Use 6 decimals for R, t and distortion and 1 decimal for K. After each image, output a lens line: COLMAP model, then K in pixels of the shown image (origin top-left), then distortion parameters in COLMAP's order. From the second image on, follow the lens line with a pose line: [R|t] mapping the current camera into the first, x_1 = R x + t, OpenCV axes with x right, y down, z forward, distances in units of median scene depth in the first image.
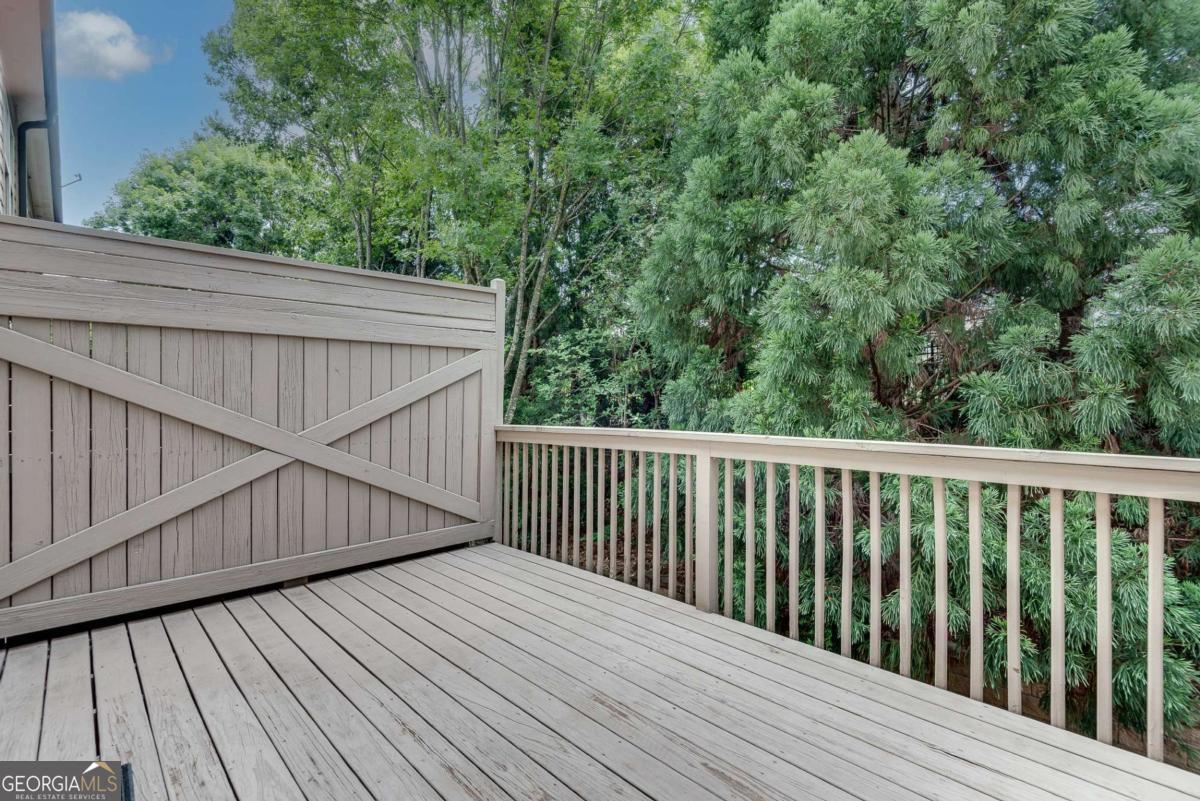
lens RADIAL K [[558.5, 0, 588.5], [0, 558.5, 400.6], [0, 0, 1]] dist [0.023136, -0.011950]
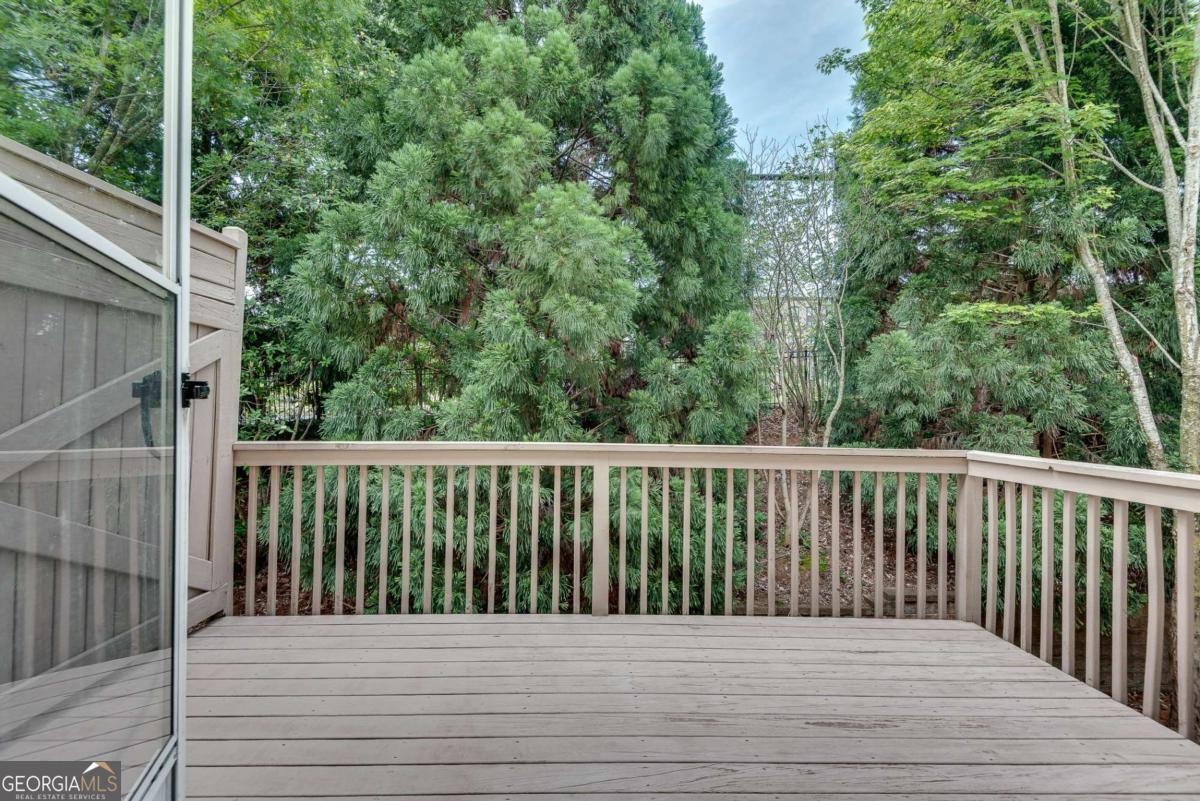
lens RADIAL K [[558.5, 0, 594.8], [0, 558.5, 404.6], [0, 0, 1]] dist [0.023136, -0.011950]
pose [[0.663357, 0.017289, 0.748103, -0.389466], [-0.016992, 0.999823, -0.008040, -0.004077], [-0.748110, -0.007379, 0.663533, 0.215836]]
